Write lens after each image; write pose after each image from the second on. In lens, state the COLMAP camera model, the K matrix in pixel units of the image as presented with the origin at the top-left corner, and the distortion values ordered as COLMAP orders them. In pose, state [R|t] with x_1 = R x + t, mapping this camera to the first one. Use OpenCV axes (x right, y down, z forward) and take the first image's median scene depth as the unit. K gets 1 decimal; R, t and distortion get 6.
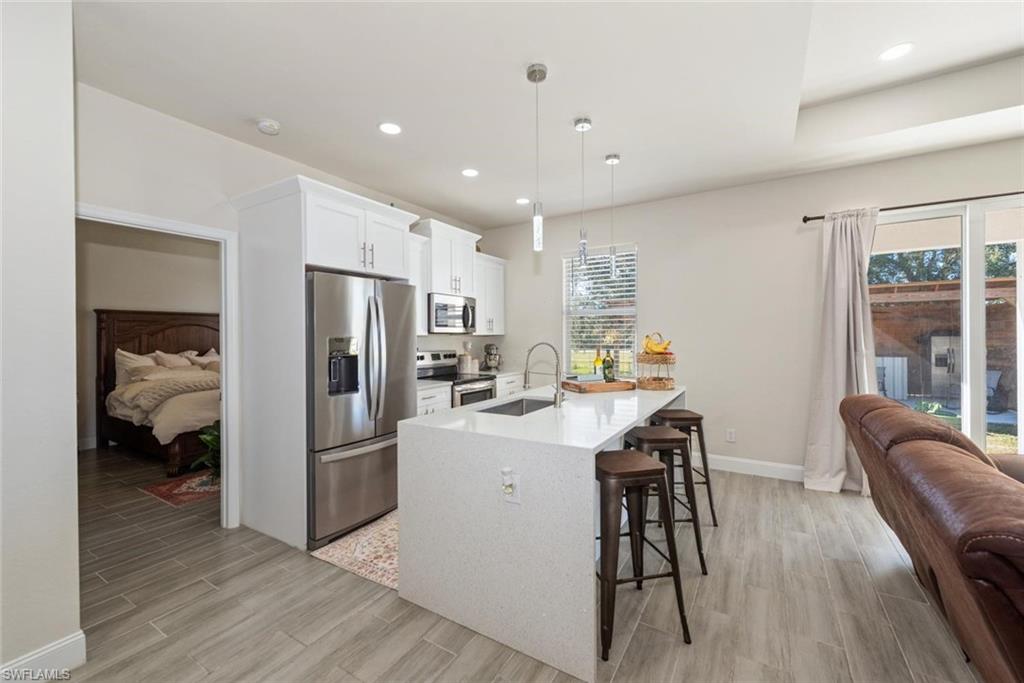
lens RADIAL K [[414.1, 0, 511.7], [0, 414.1, 340.3], [0, 0, 1]] dist [0.007337, -0.002531]
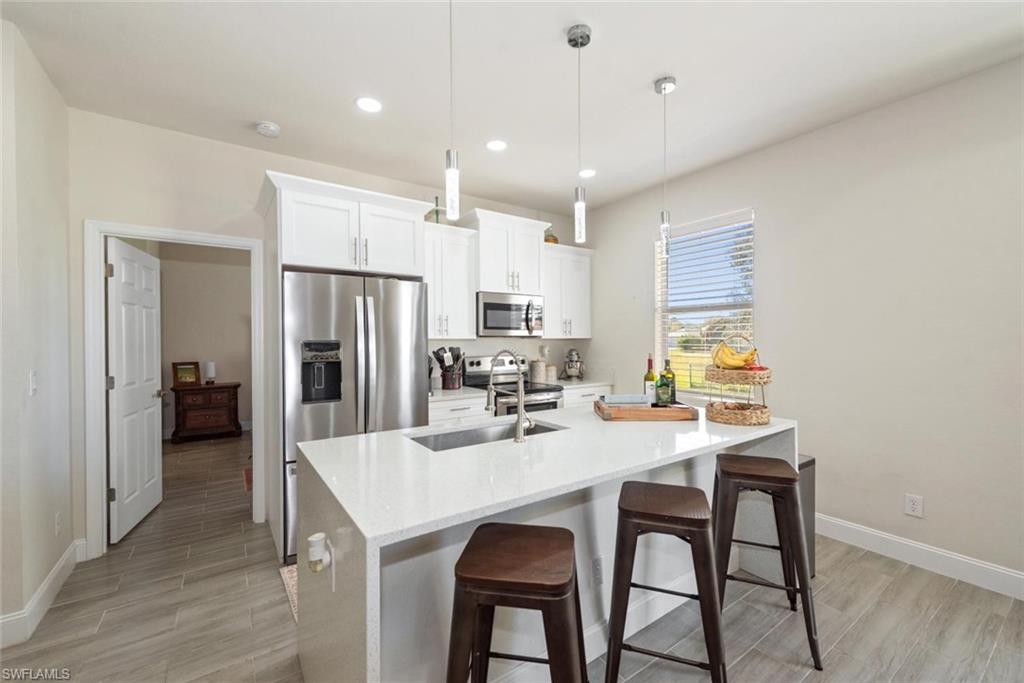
lens RADIAL K [[414.1, 0, 513.9], [0, 414.1, 344.3], [0, 0, 1]] dist [0.007337, -0.002531]
pose [[0.916776, 0.007374, -0.399335, 0.217778], [-0.006362, 0.999972, 0.003859, -0.004016], [0.399352, -0.000997, 0.916797, 0.196429]]
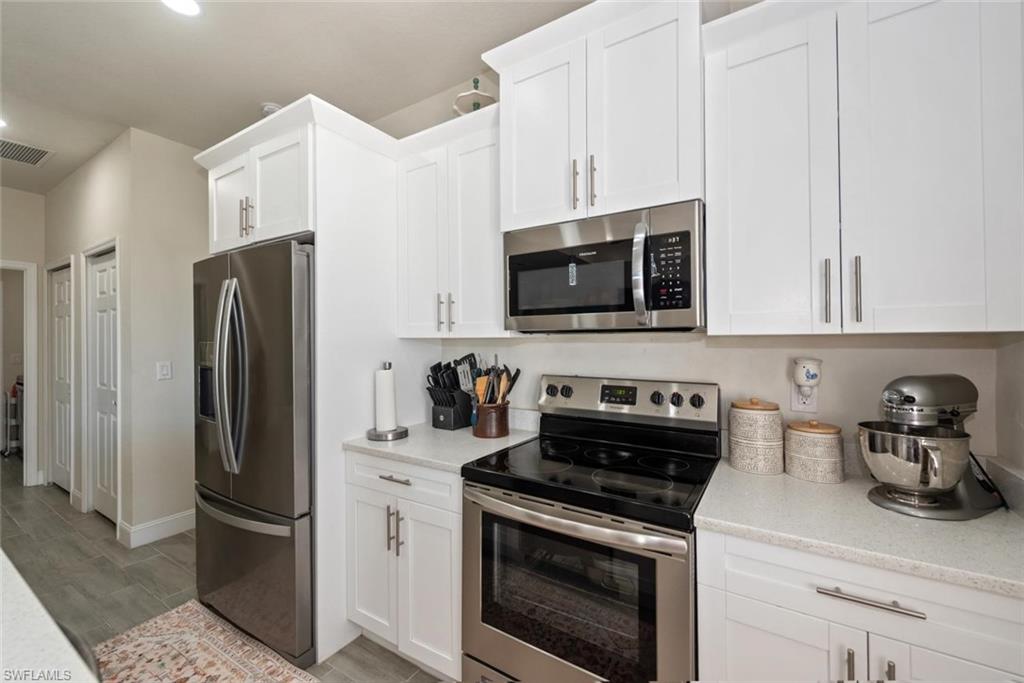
lens RADIAL K [[414.1, 0, 516.3], [0, 414.1, 333.2], [0, 0, 1]] dist [0.007337, -0.002531]
pose [[-0.018563, -0.005422, -0.999813, 0.202052], [-0.001762, 0.999984, -0.005390, -0.013948], [0.999826, 0.001662, -0.018572, 0.956460]]
